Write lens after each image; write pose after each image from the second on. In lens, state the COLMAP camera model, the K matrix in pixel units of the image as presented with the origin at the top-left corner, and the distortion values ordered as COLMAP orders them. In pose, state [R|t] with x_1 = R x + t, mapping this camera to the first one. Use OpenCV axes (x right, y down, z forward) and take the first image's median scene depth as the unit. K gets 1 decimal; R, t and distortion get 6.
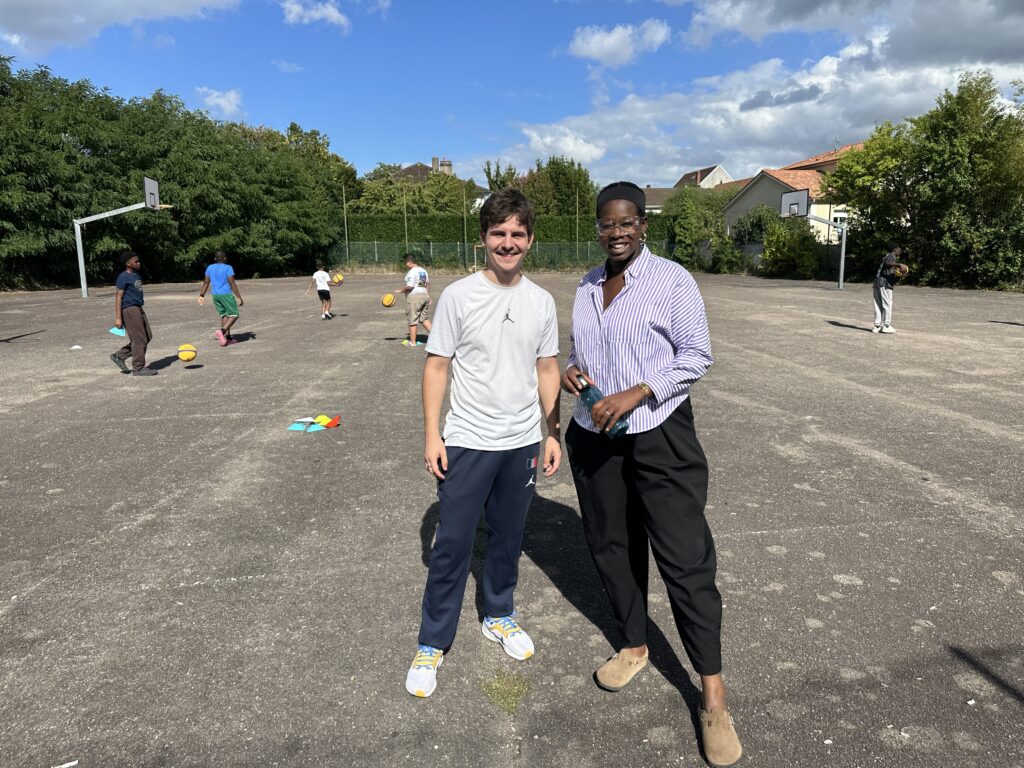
lens RADIAL K [[721.5, 0, 512.0], [0, 721.5, 384.0], [0, 0, 1]] dist [0.079565, -0.132479]
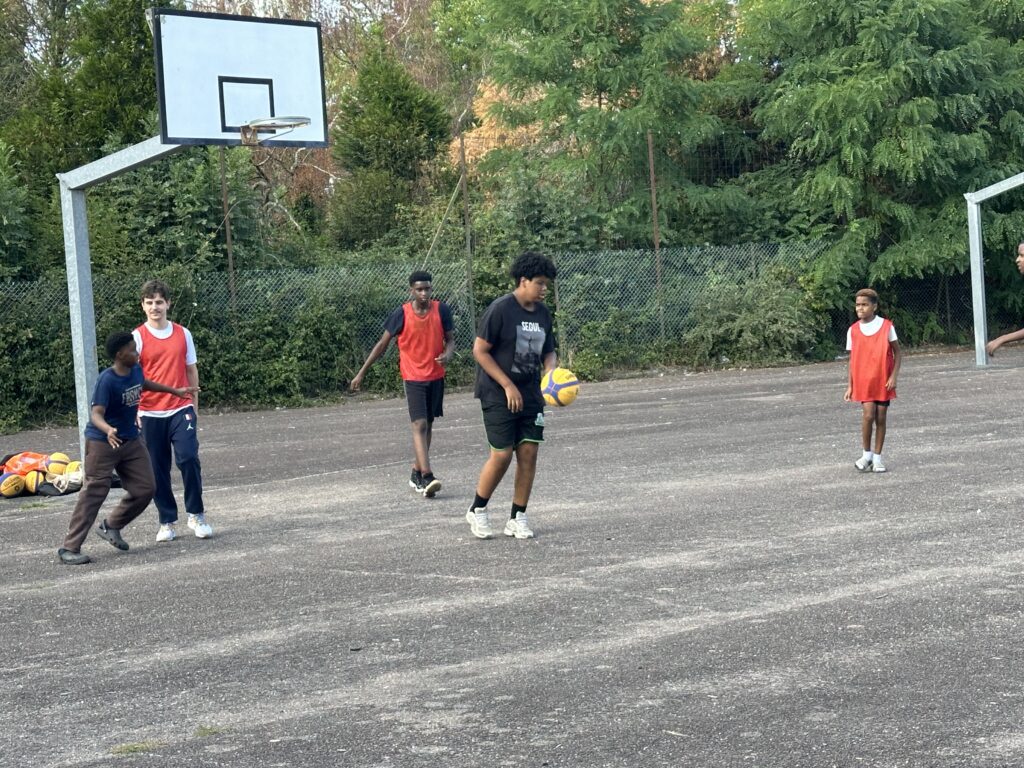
lens RADIAL K [[2147.6, 0, 537.4], [0, 2147.6, 386.0], [0, 0, 1]] dist [0.083470, 0.162657]
pose [[0.596105, -0.004048, -0.802896, 0.841298], [-0.079695, 0.994751, -0.064184, -0.003194], [0.798941, 0.102247, 0.592654, 0.028861]]
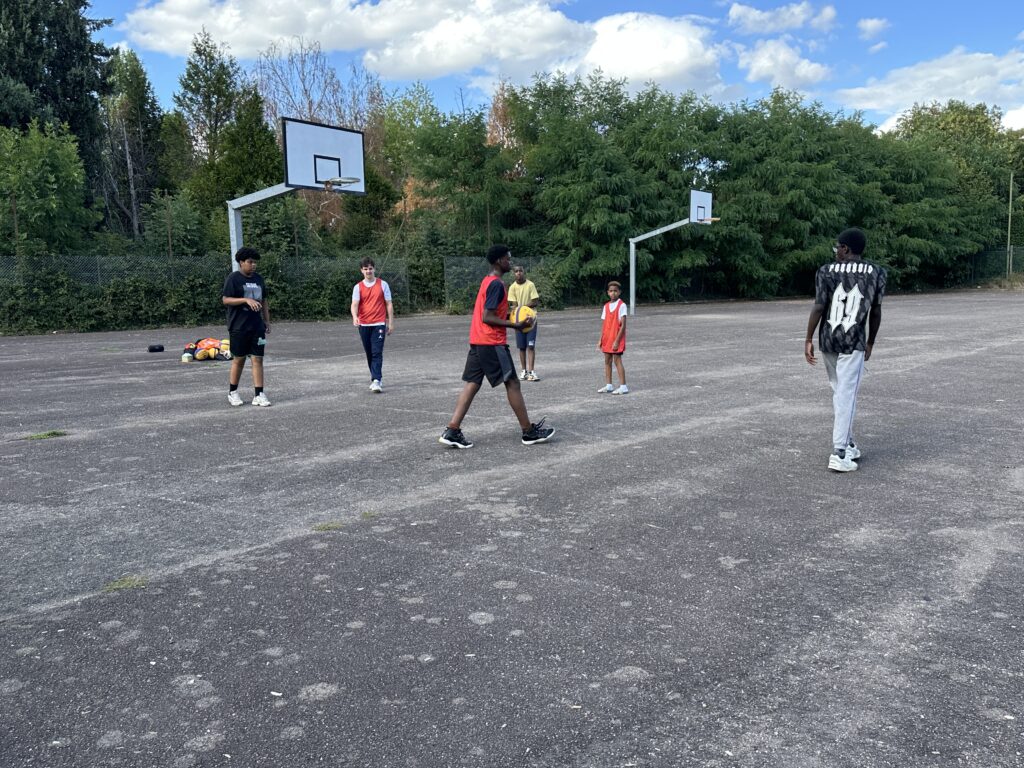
lens RADIAL K [[877.2, 0, 515.0], [0, 877.2, 392.3], [0, 0, 1]] dist [0.163958, -0.303049]
pose [[0.689559, 0.082934, -0.719466, 0.537158], [-0.110107, 0.993879, 0.009036, -0.011855], [0.715811, 0.072987, 0.694469, 0.101344]]
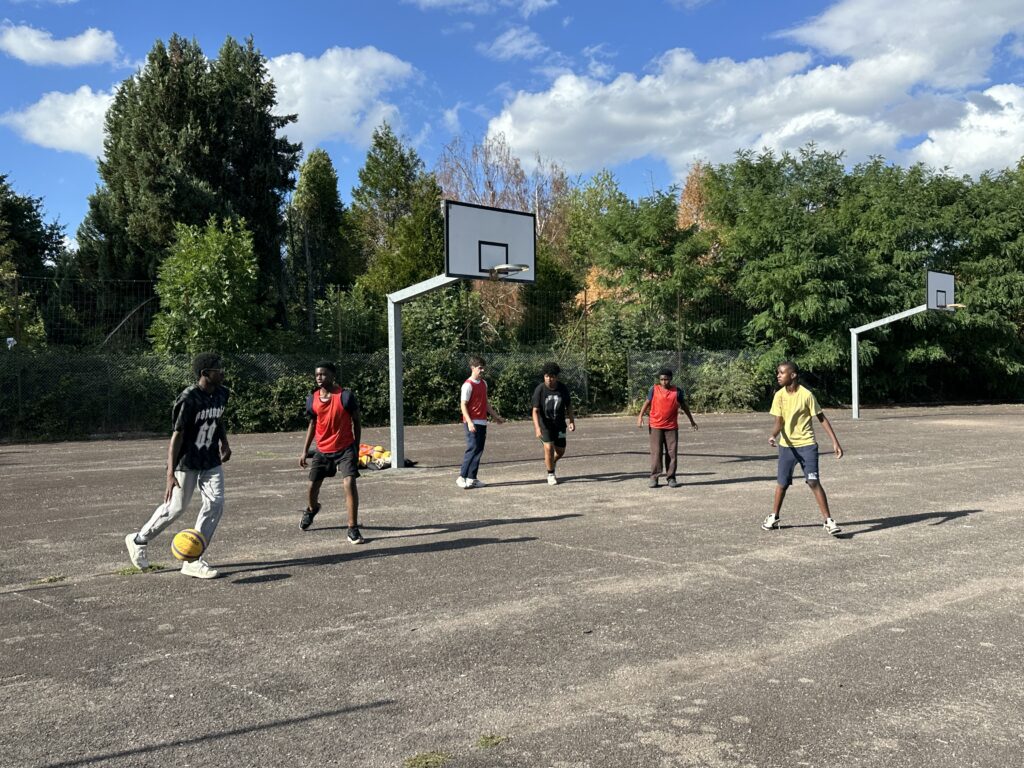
lens RADIAL K [[943.3, 0, 522.2], [0, 943.3, 388.0], [0, 0, 1]] dist [0.174559, -0.340921]
pose [[0.536875, 0.003764, -0.843654, 0.403120], [-0.131188, 0.988199, -0.079075, -0.041257], [0.833400, 0.153130, 0.531033, 0.223462]]
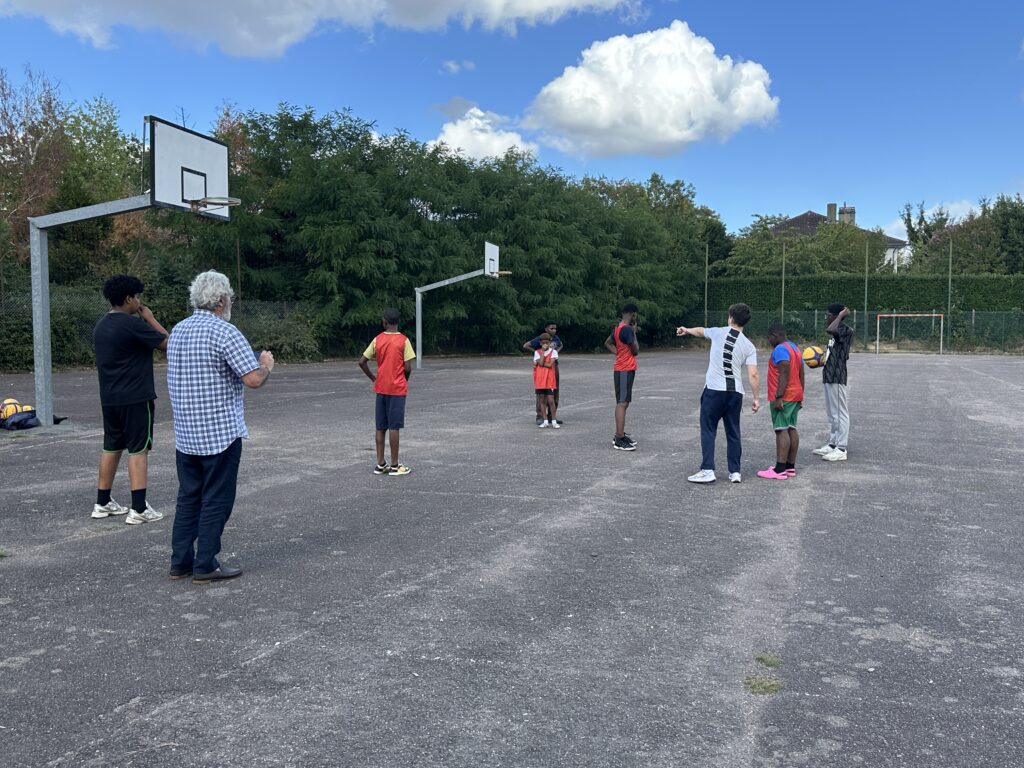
lens RADIAL K [[910.4, 0, 516.9], [0, 910.4, 385.2], [0, 0, 1]] dist [0.156616, -0.286062]
pose [[0.908171, 0.037131, -0.416950, 0.063217], [-0.084018, 0.991958, -0.094663, 0.010118], [0.410082, 0.121001, 0.903986, -0.037338]]
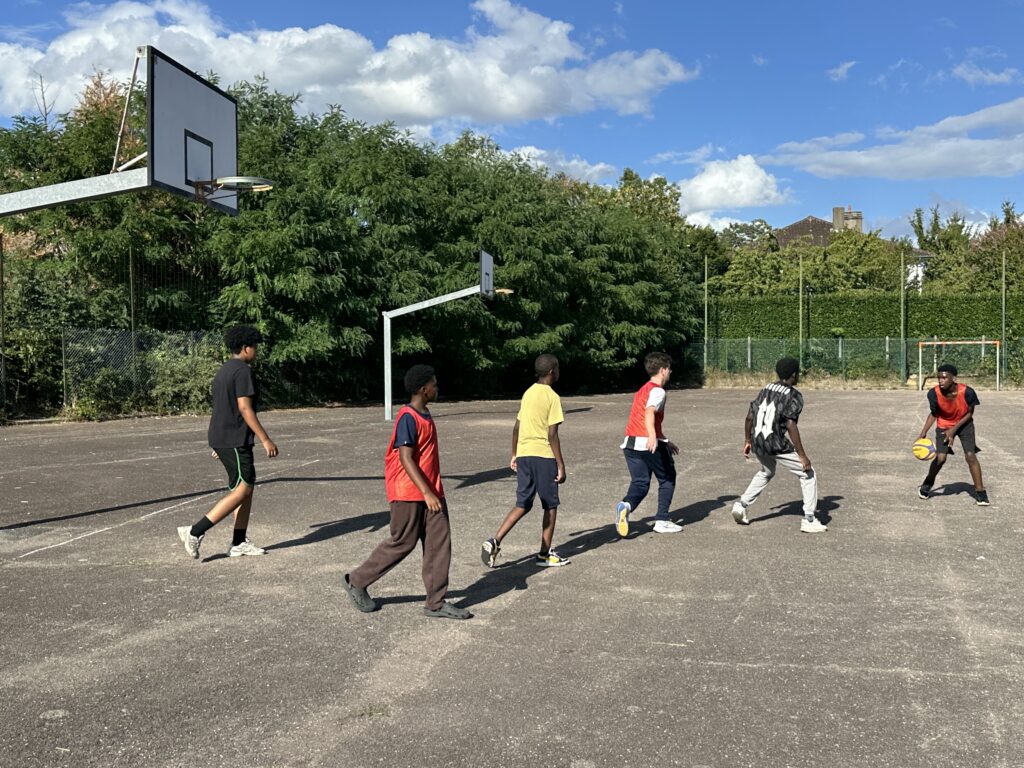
lens RADIAL K [[1109.7, 0, 512.0], [0, 1109.7, 384.0], [0, 0, 1]] dist [0.262829, -0.645633]
pose [[0.942628, 0.009011, -0.333722, -0.309899], [-0.059608, 0.988115, -0.141686, -0.019774], [0.328479, 0.153450, 0.931963, 0.081599]]
